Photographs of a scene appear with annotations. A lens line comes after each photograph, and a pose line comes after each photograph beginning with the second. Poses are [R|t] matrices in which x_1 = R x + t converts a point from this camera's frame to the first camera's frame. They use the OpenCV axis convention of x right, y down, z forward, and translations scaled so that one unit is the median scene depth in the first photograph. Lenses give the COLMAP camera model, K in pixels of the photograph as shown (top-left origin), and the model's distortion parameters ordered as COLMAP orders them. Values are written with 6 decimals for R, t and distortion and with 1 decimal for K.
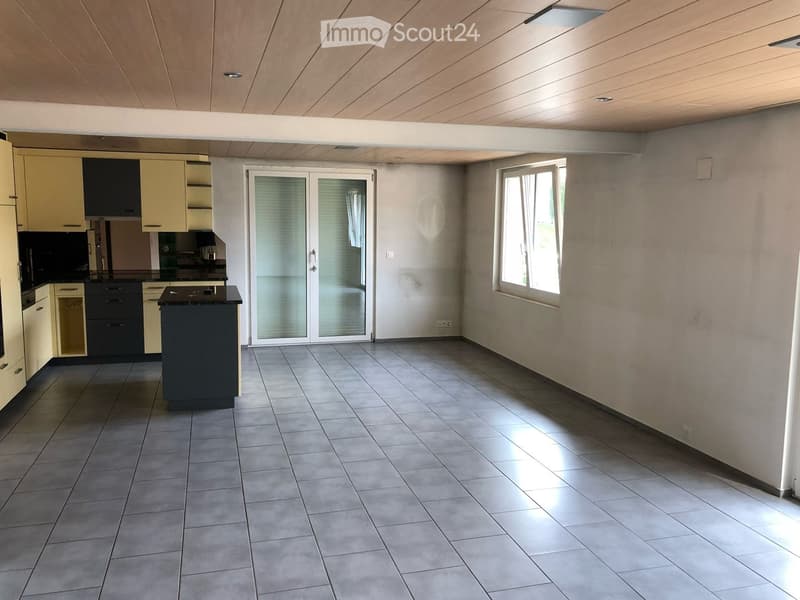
lens RADIAL K [[689.5, 0, 404.1], [0, 689.5, 300.2], [0, 0, 1]] dist [0.038305, 0.002979]
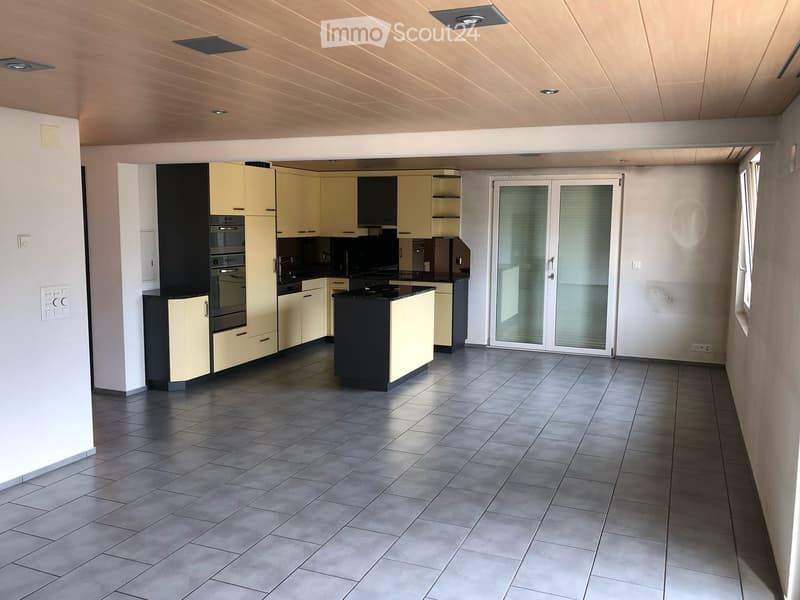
lens RADIAL K [[689.5, 0, 395.0], [0, 689.5, 297.0], [0, 0, 1]] dist [0.038305, 0.002979]
pose [[0.777684, 0.064975, -0.625289, 0.355194], [-0.076115, 0.997059, 0.008941, -0.008903], [0.624031, 0.040641, 0.780342, 0.092462]]
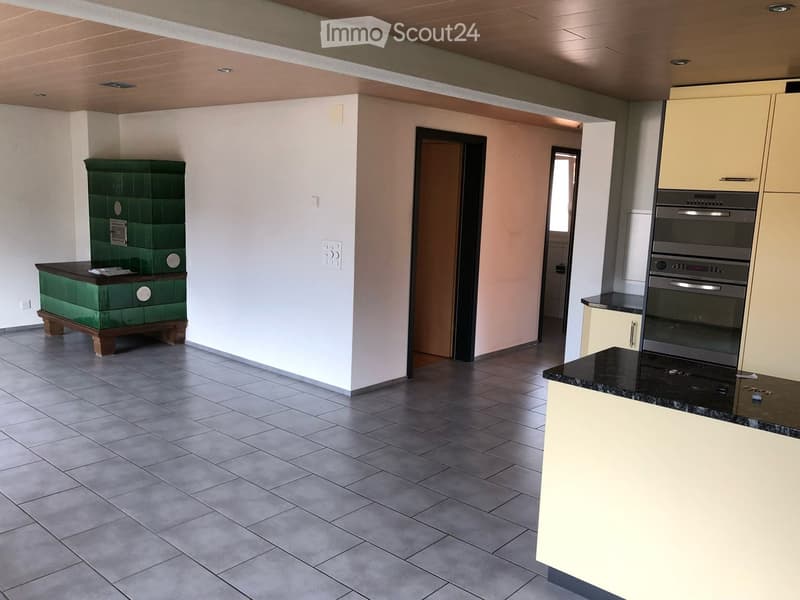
lens RADIAL K [[689.5, 0, 406.4], [0, 689.5, 299.6], [0, 0, 1]] dist [0.038305, 0.002979]
pose [[-0.839966, 0.046023, -0.540684, 0.080003], [-0.112575, 0.959940, 0.256598, -0.122907], [0.530833, 0.276401, -0.801136, 0.998152]]
